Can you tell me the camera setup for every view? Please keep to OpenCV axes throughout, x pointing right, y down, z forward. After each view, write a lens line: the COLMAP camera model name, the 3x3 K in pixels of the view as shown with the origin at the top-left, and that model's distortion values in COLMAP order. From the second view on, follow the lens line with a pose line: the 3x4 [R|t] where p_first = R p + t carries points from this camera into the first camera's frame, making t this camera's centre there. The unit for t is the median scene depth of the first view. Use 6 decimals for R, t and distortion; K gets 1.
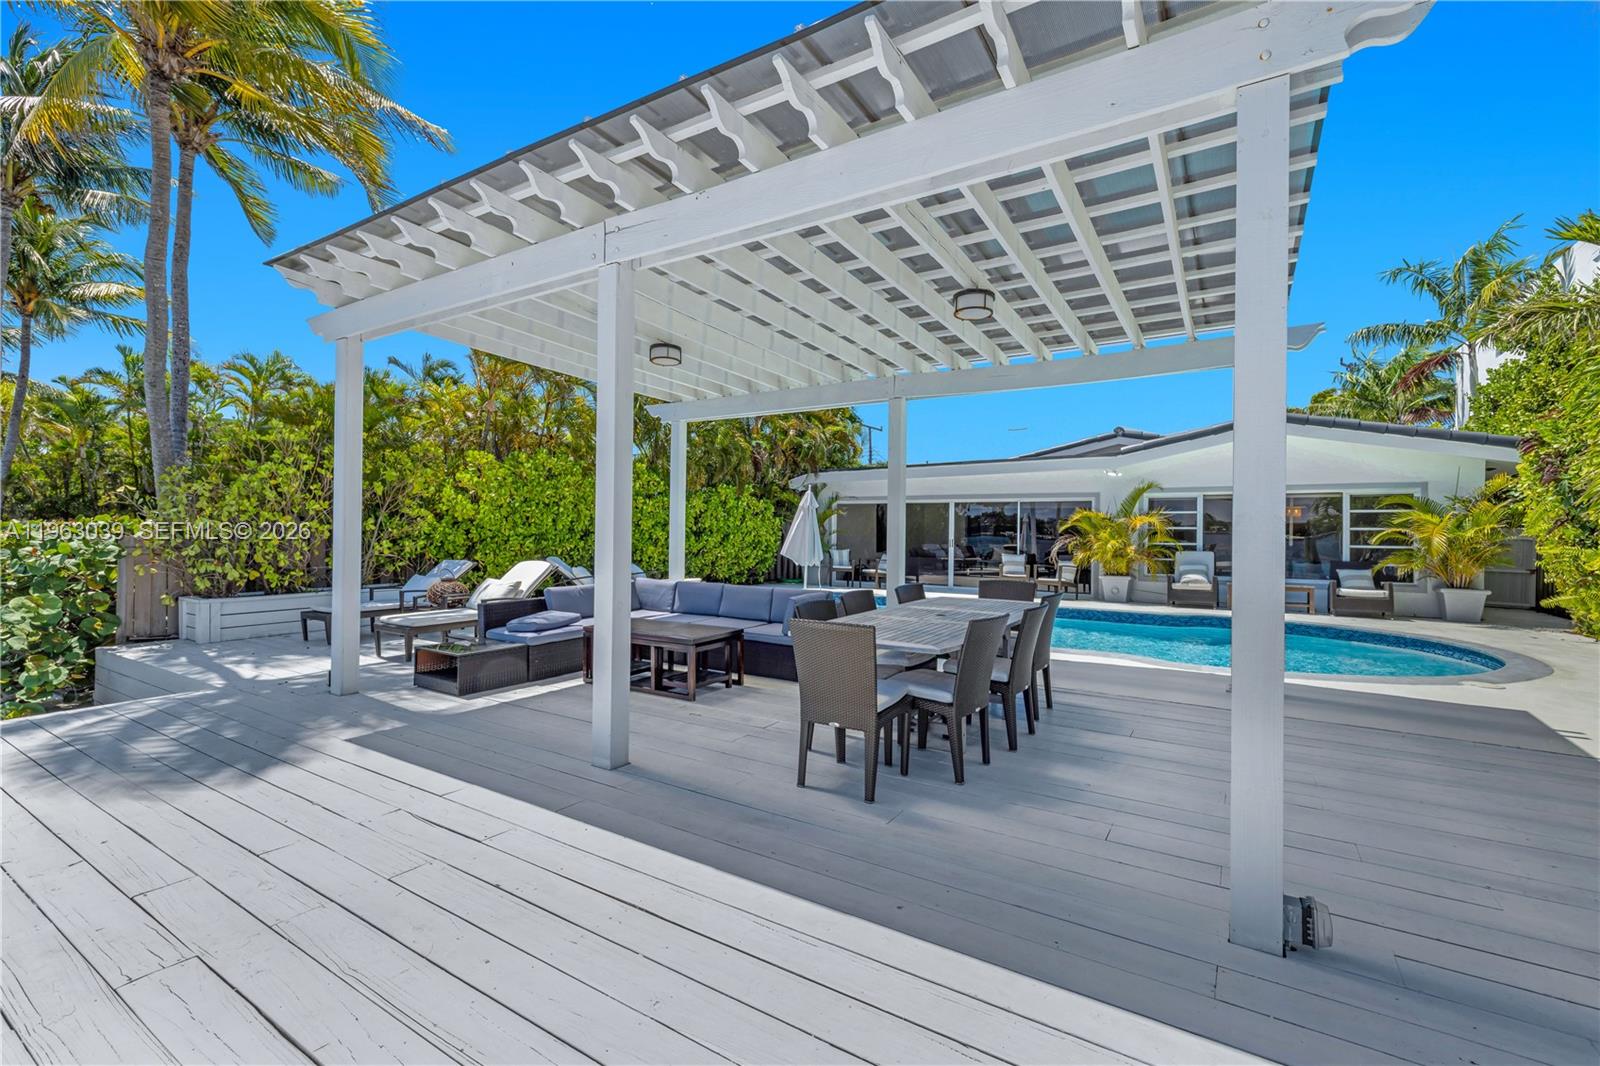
lens RADIAL K [[689.5, 0, 810.8], [0, 689.5, 528.8], [0, 0, 1]] dist [-0.002596, -0.000567]
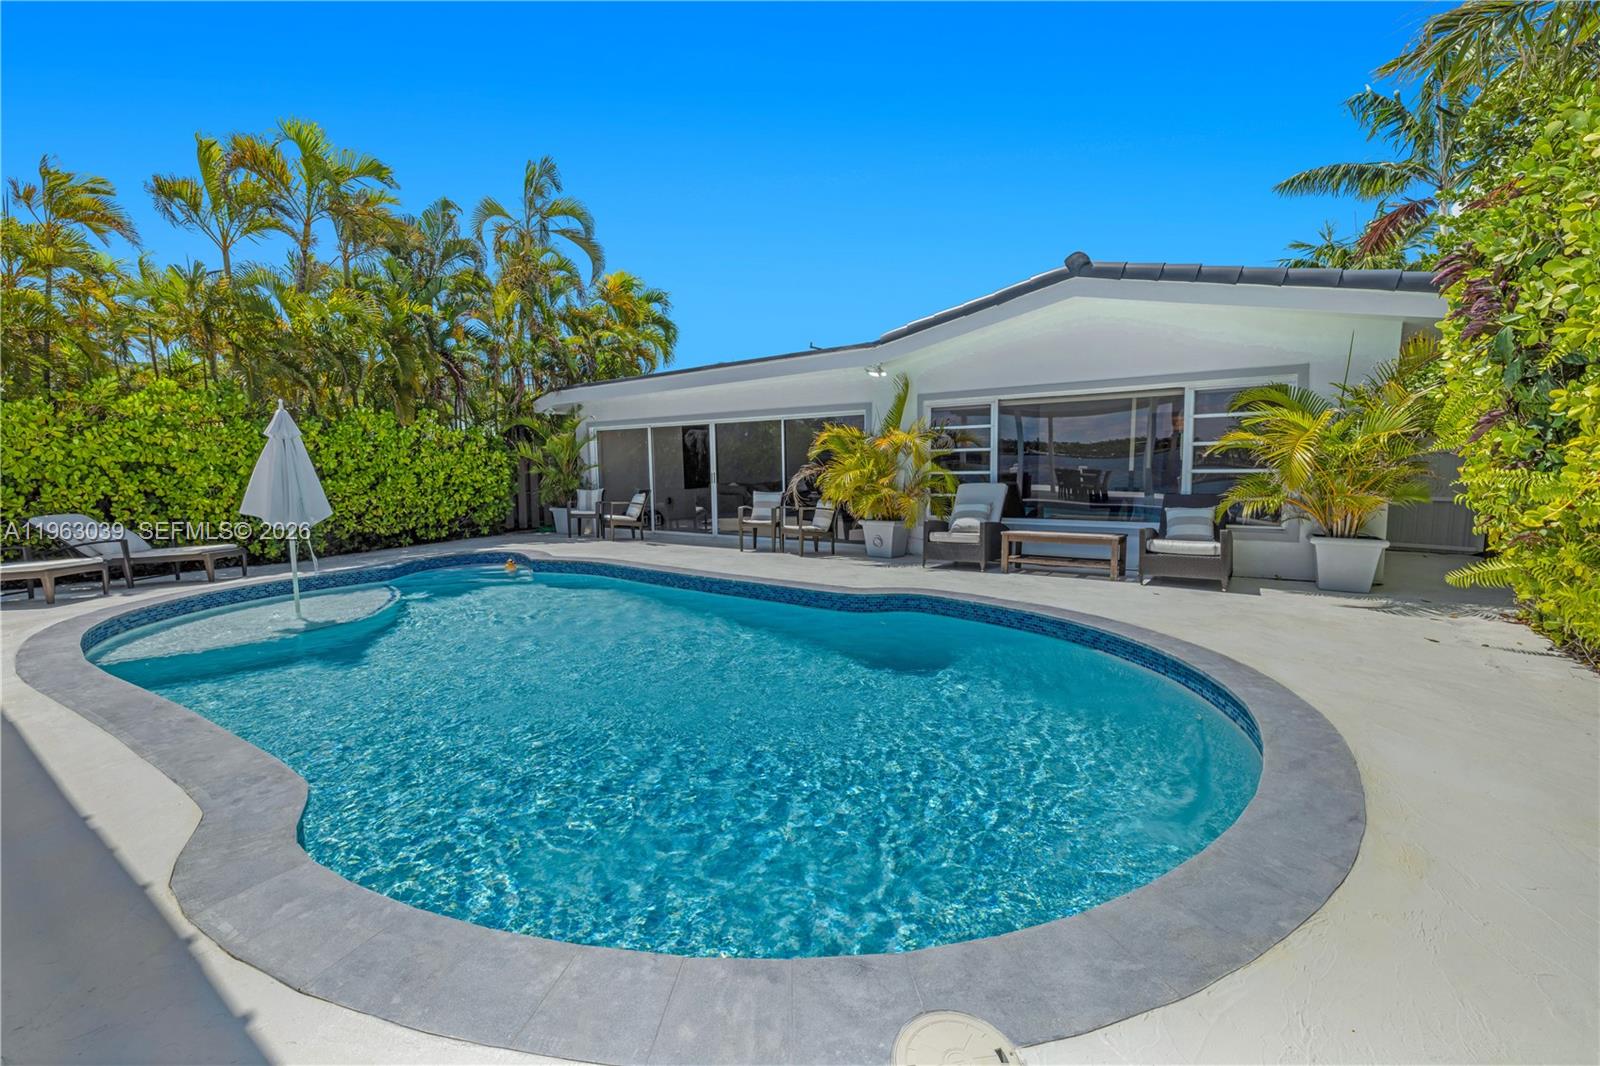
lens RADIAL K [[689.5, 0, 786.6], [0, 689.5, 532.6], [0, 0, 1]] dist [-0.002596, -0.000567]
pose [[0.999522, -0.025929, -0.016858, 0.421179], [0.027567, 0.994032, 0.105545, 0.004404], [0.014020, -0.105959, 0.994272, 0.353553]]
